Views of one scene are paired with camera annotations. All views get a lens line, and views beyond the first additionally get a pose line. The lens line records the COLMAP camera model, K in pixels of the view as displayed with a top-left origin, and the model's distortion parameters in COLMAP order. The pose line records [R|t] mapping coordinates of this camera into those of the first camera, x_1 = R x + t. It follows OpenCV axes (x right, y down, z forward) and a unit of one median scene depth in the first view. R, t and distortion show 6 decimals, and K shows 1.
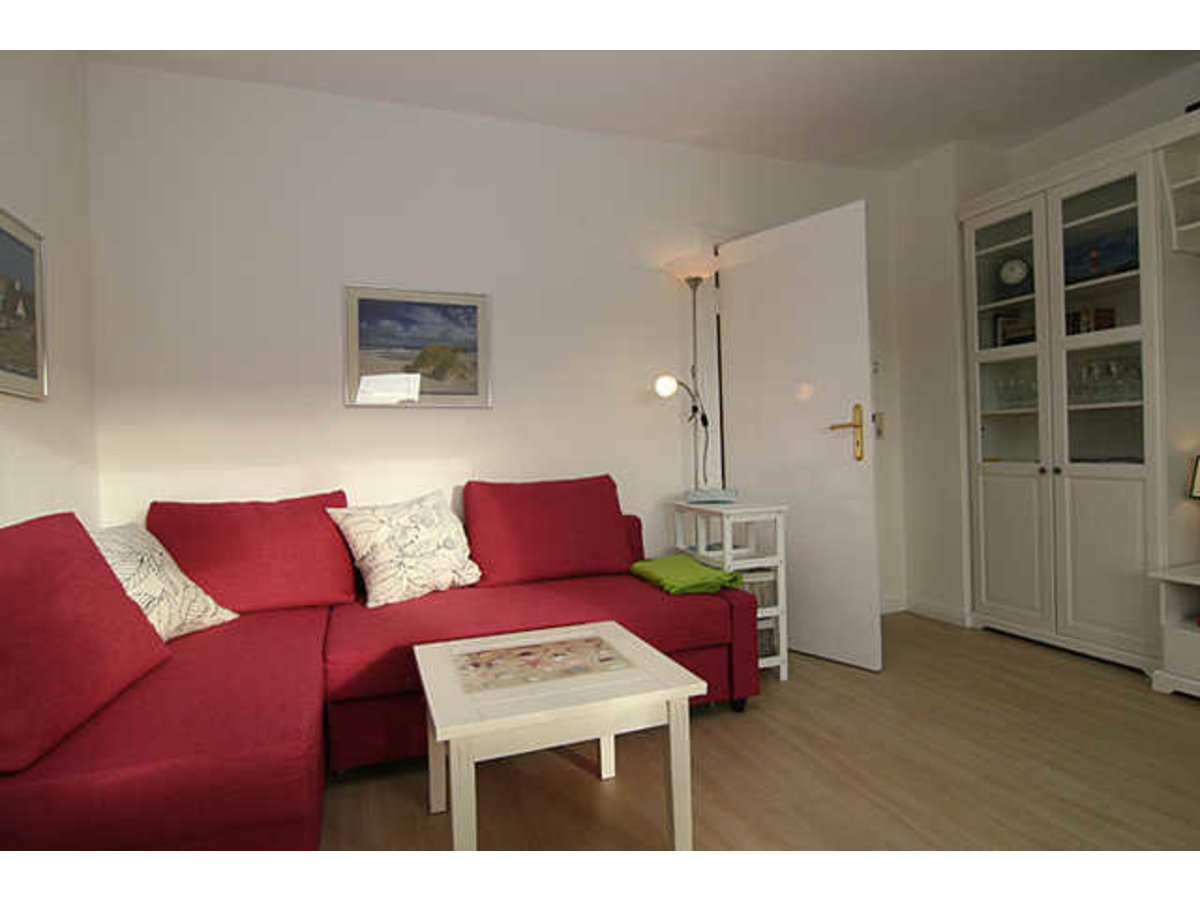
lens RADIAL K [[681.0, 0, 601.5], [0, 681.0, 451.5], [0, 0, 1]] dist [-0.002879, -0.001240]
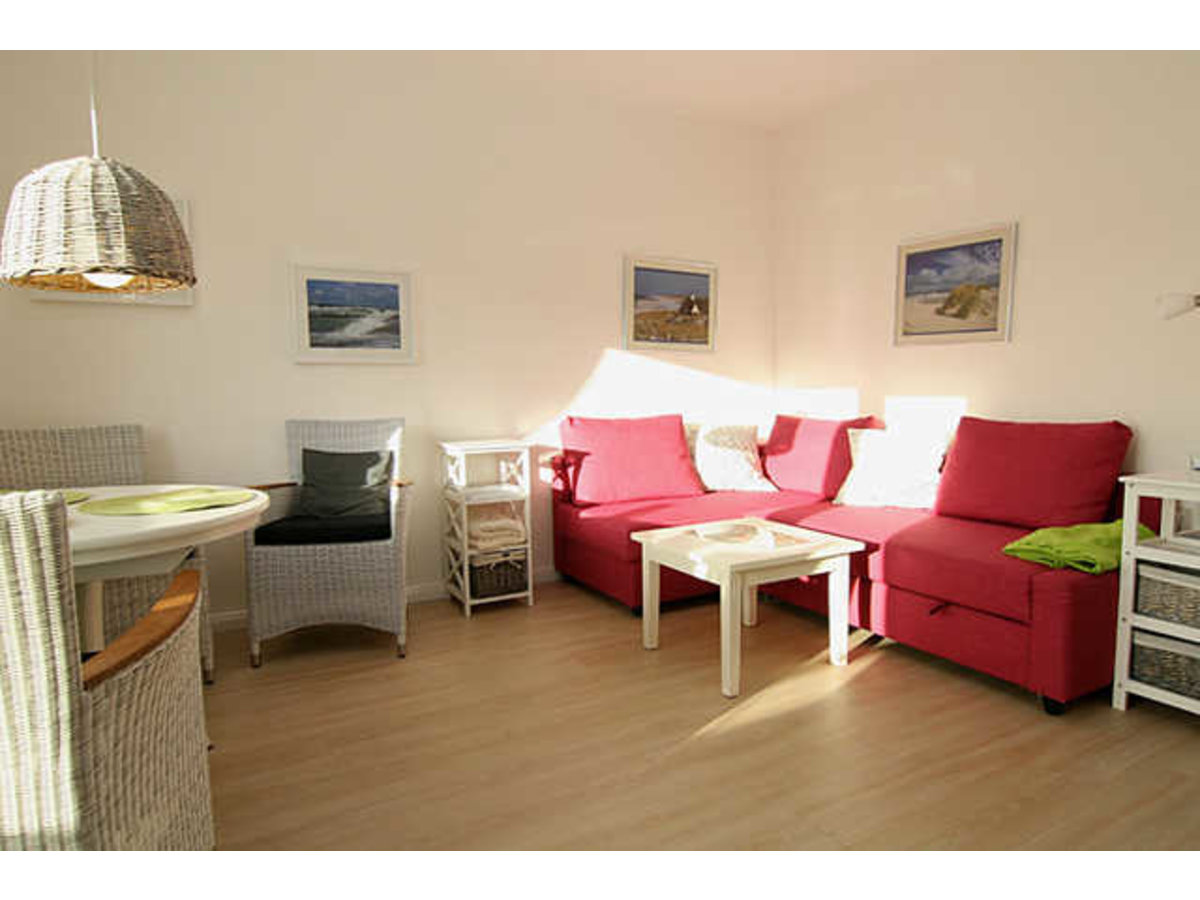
lens RADIAL K [[693.5, 0, 598.3], [0, 693.5, 448.5], [0, 0, 1]] dist [-0.004022, -0.000754]
pose [[0.162071, 0.113096, -0.980277, 0.740845], [-0.002426, 0.993453, 0.114215, -0.026927], [0.986776, -0.016132, 0.161284, 0.269153]]
